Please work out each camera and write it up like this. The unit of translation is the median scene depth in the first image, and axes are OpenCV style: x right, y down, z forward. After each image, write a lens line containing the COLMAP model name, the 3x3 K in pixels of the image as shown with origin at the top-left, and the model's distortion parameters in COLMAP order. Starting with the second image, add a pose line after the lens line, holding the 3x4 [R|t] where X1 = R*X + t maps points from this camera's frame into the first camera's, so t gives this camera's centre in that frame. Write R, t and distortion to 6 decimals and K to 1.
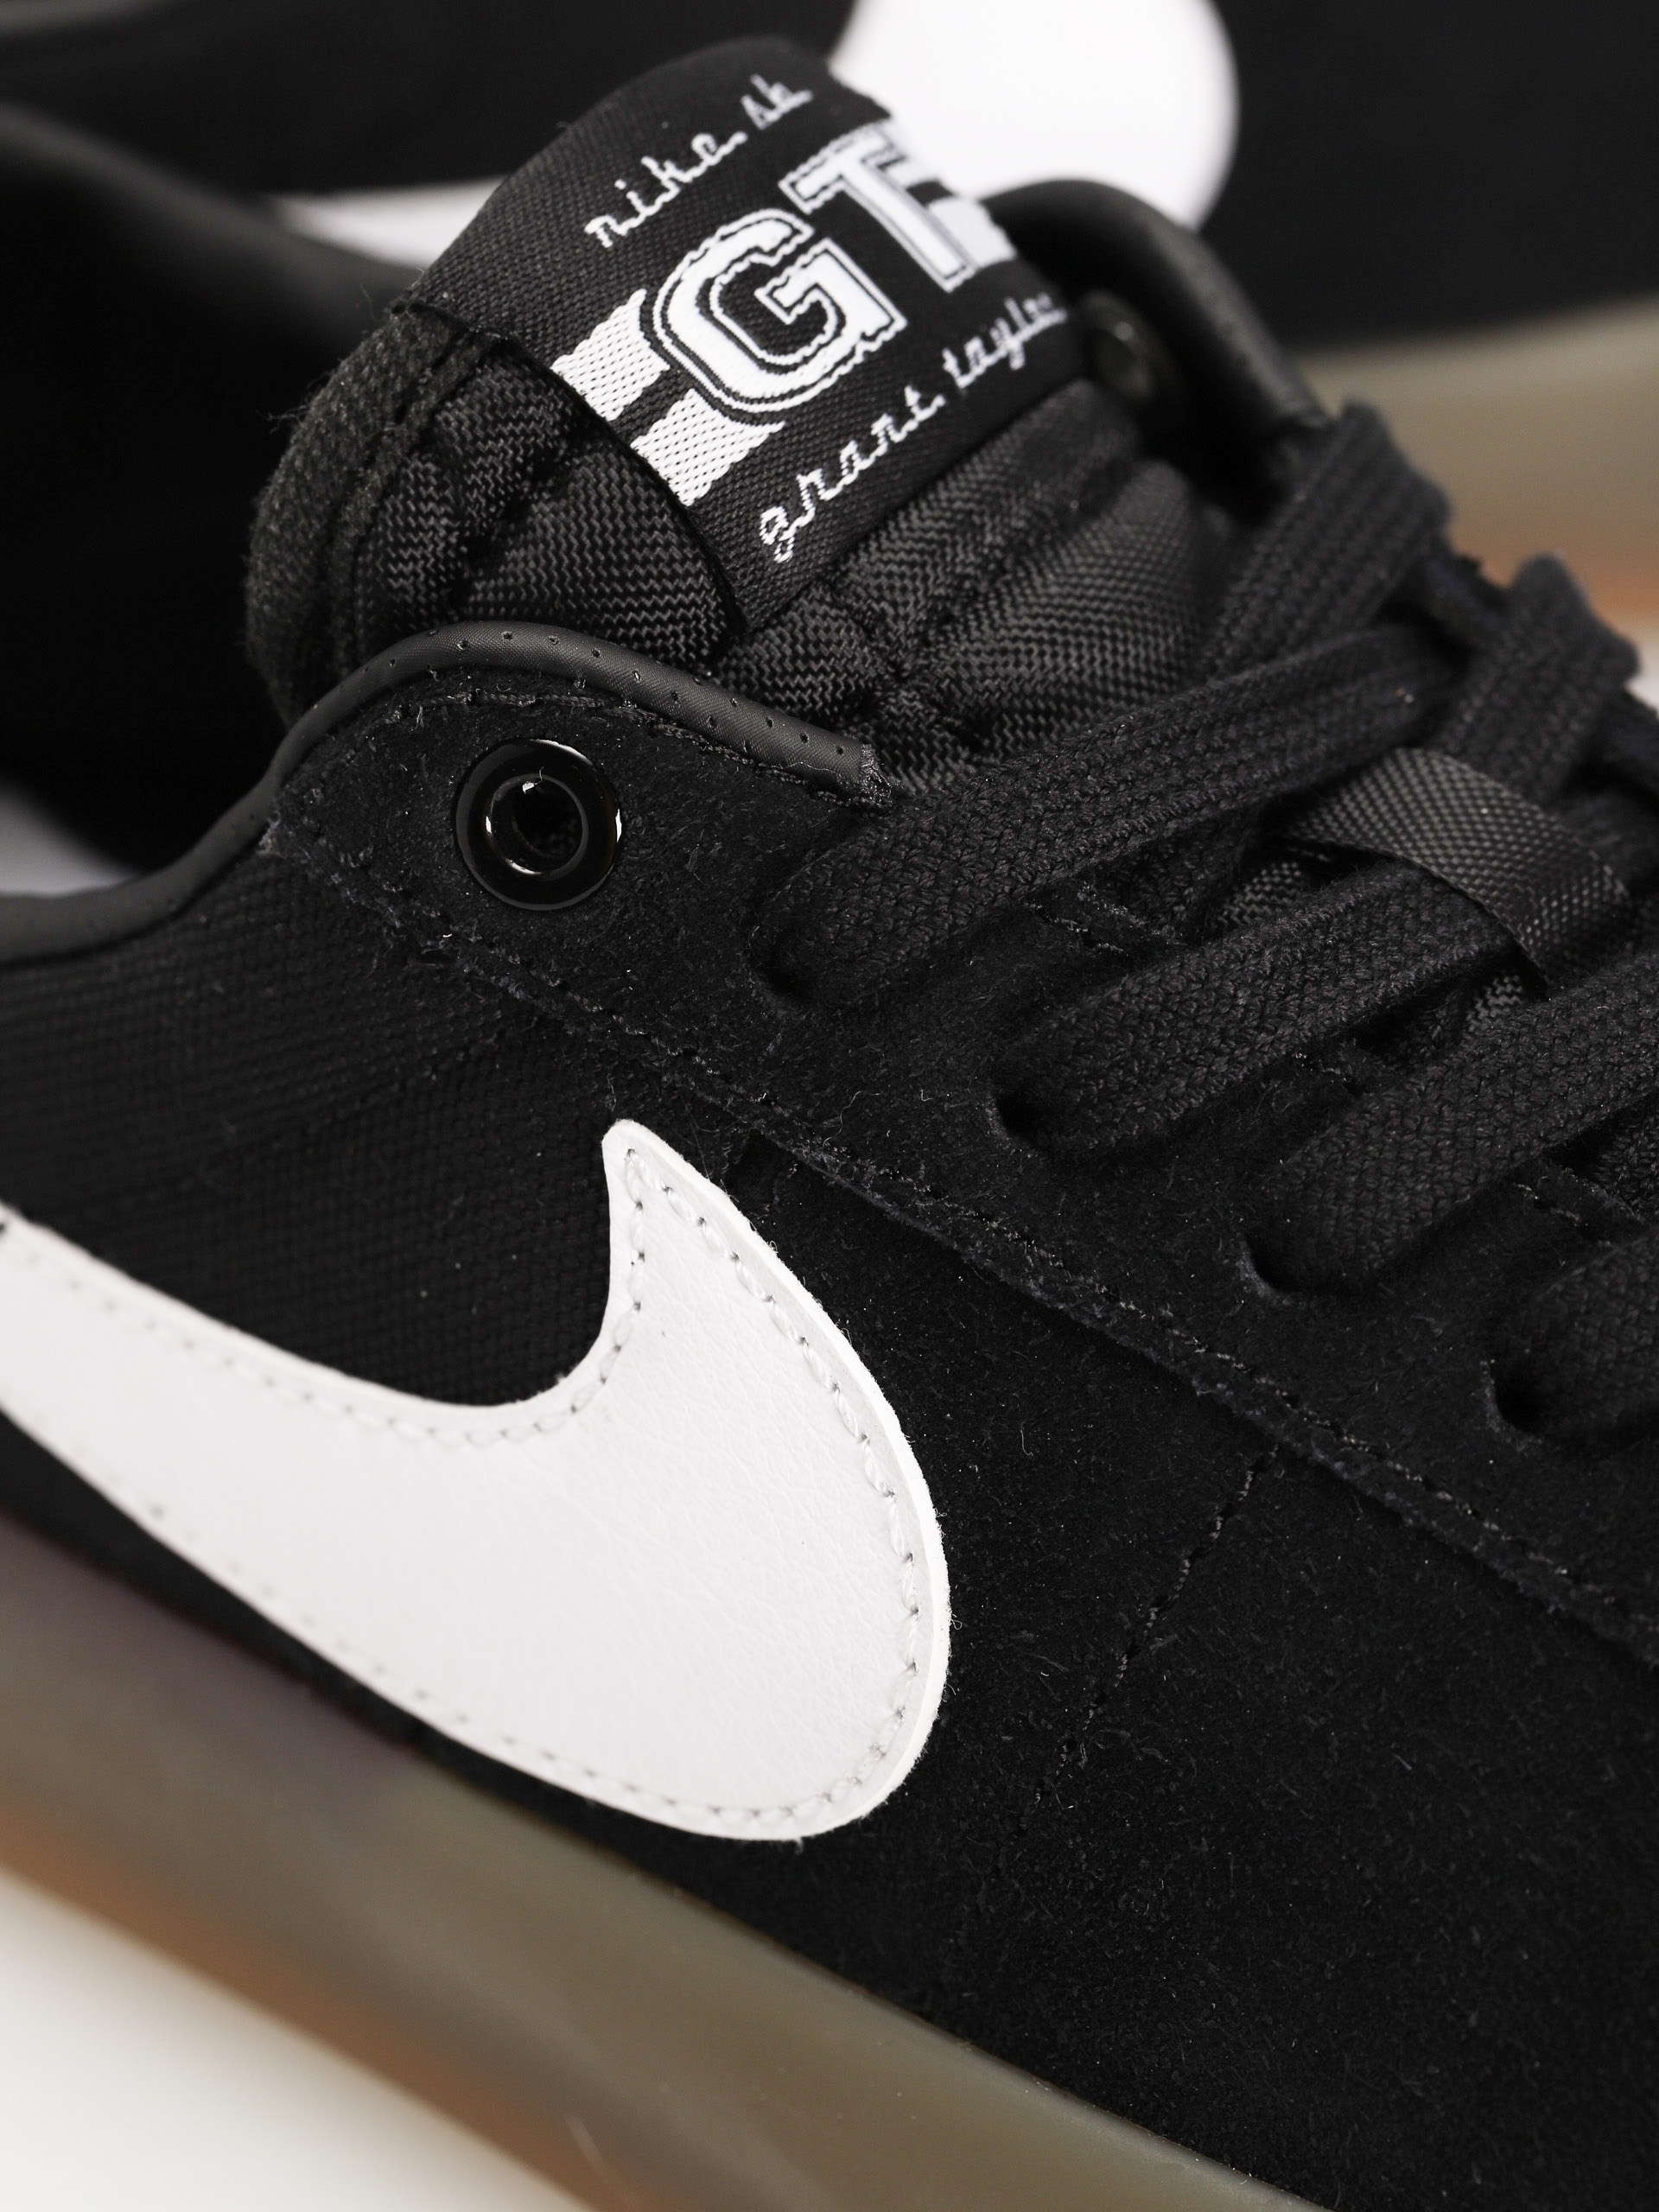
lens RADIAL K [[8670.7, 0, 829.5], [0, 8670.7, 1106.0], [0, 0, 1]] dist [0.017599, -0.875921]
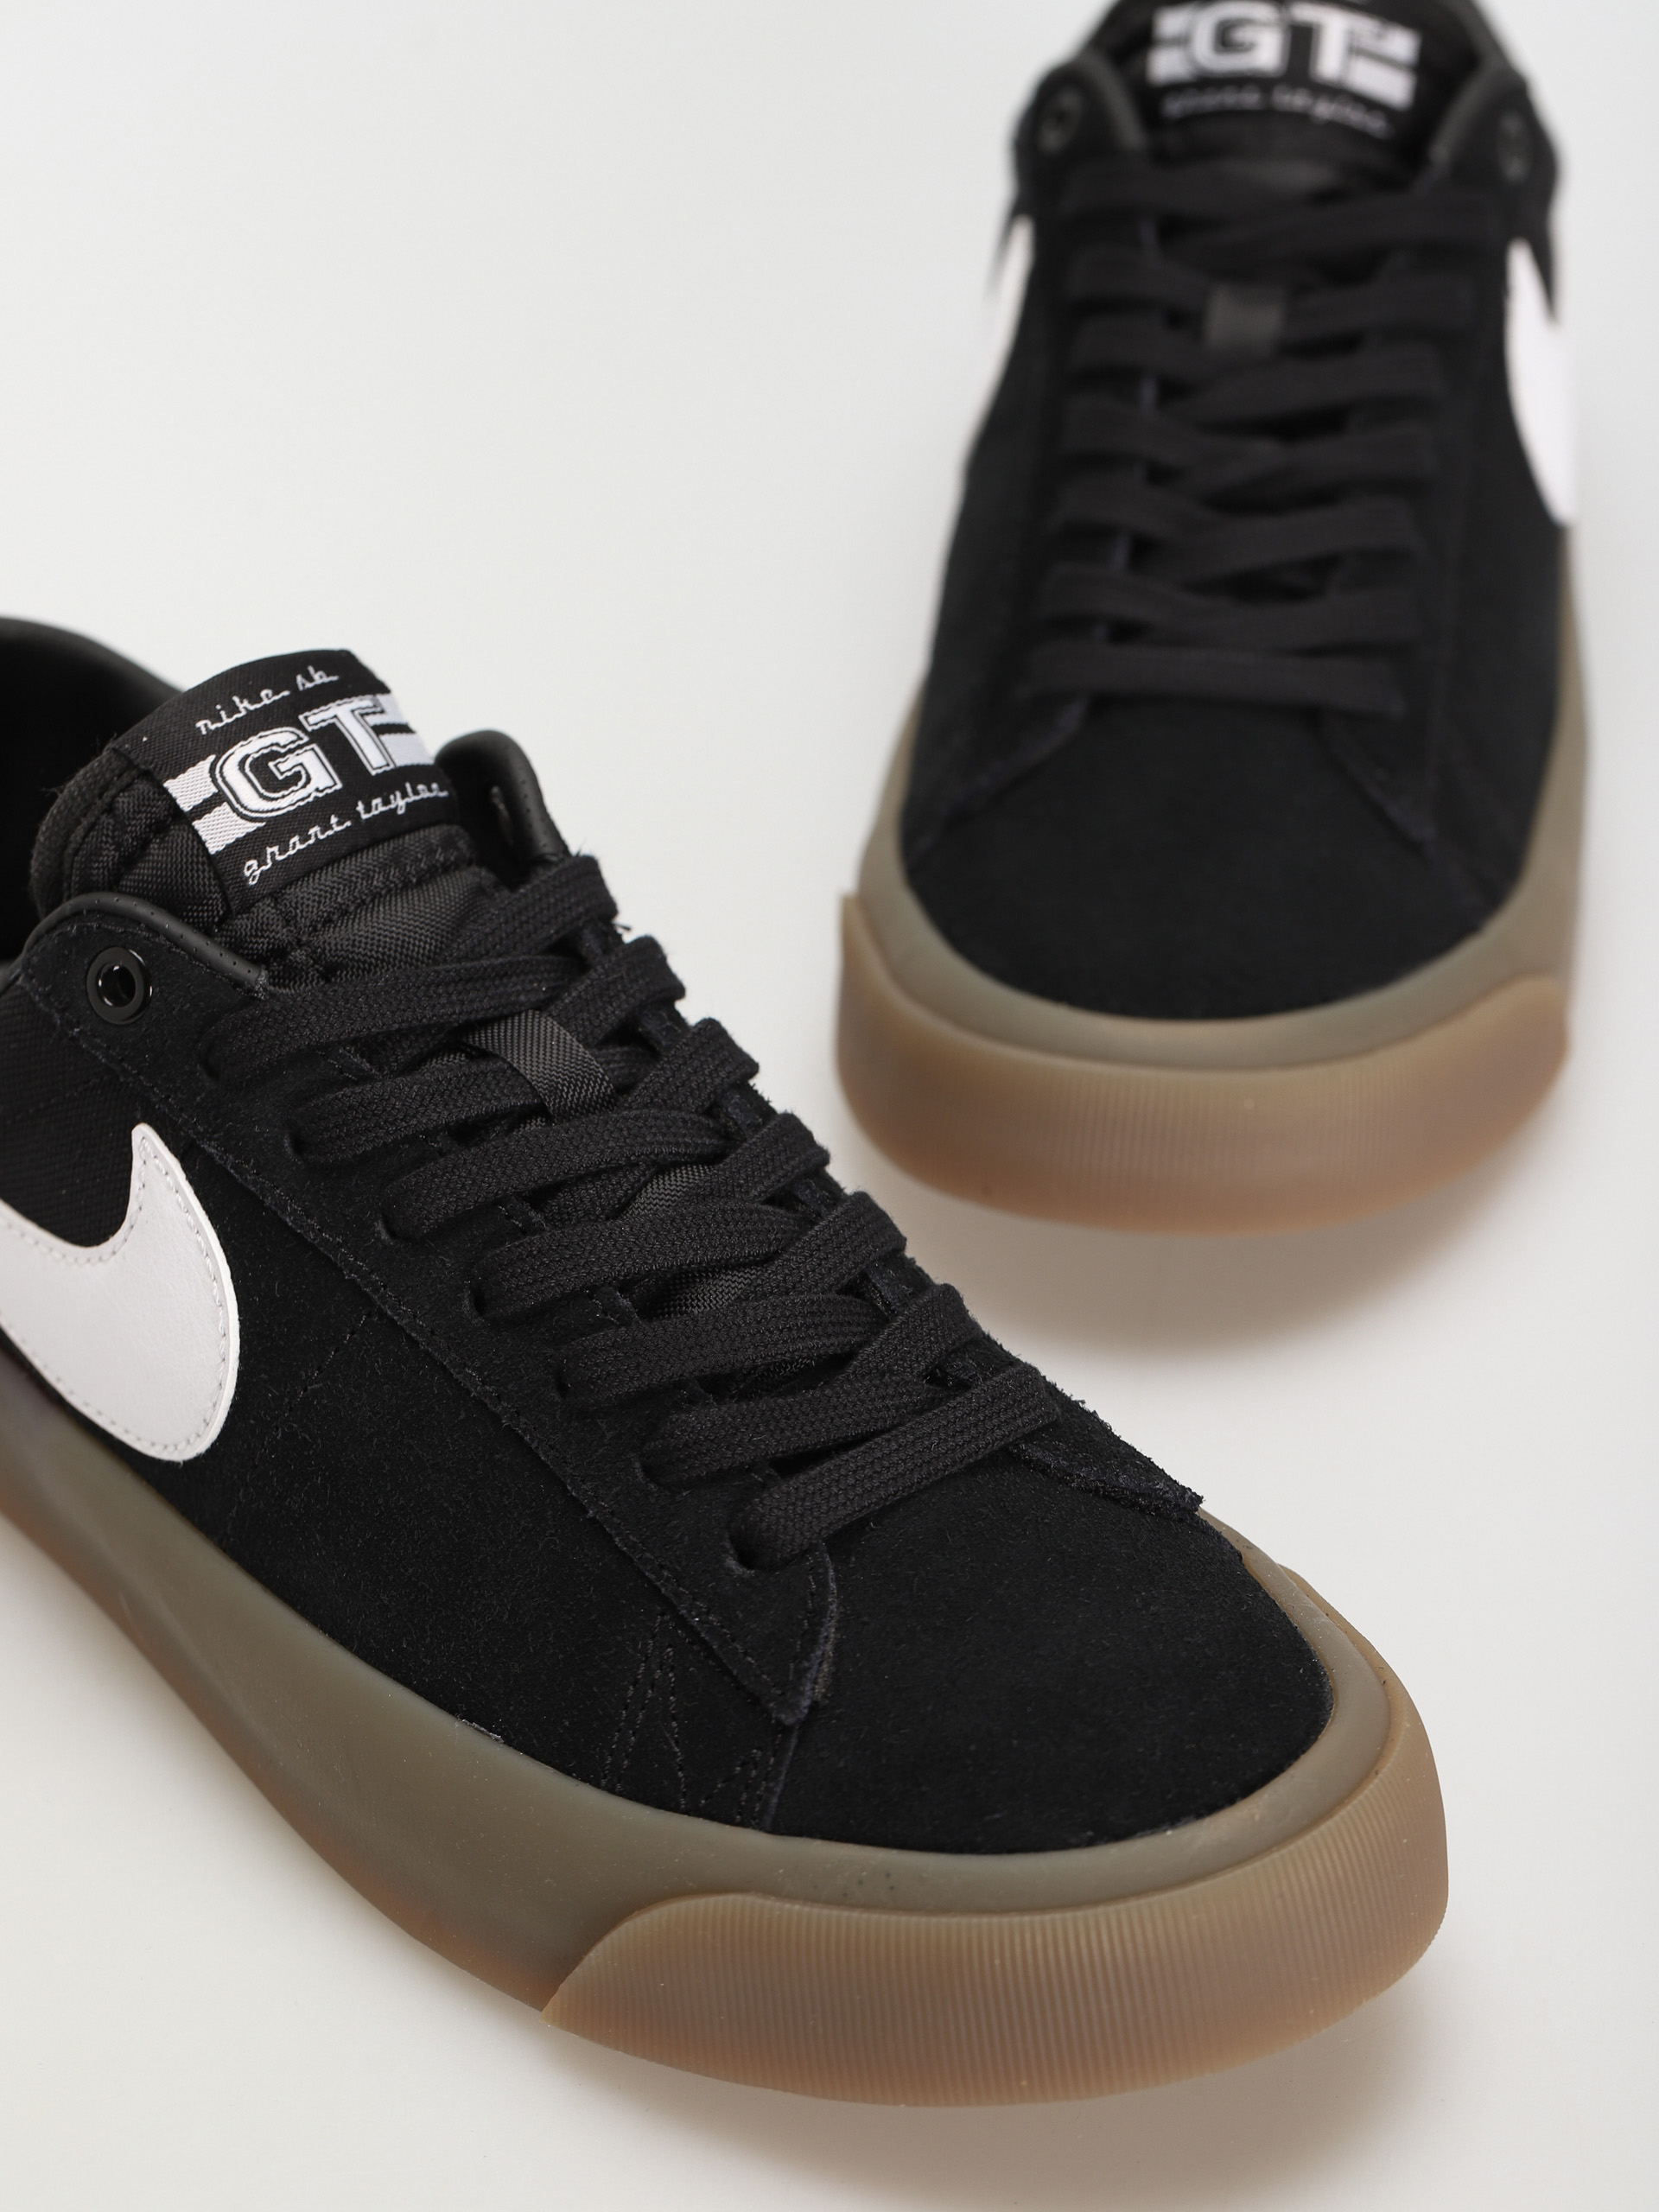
lens RADIAL K [[8670.7, 0, 829.5], [0, 8670.7, 1106.0], [0, 0, 1]] dist [0.017599, -0.875921]
pose [[0.957234, 0.141056, -0.252601, 0.701609], [-0.152604, 0.987929, -0.026620, 0.029355], [0.245797, 0.064029, 0.967204, -1.098440]]
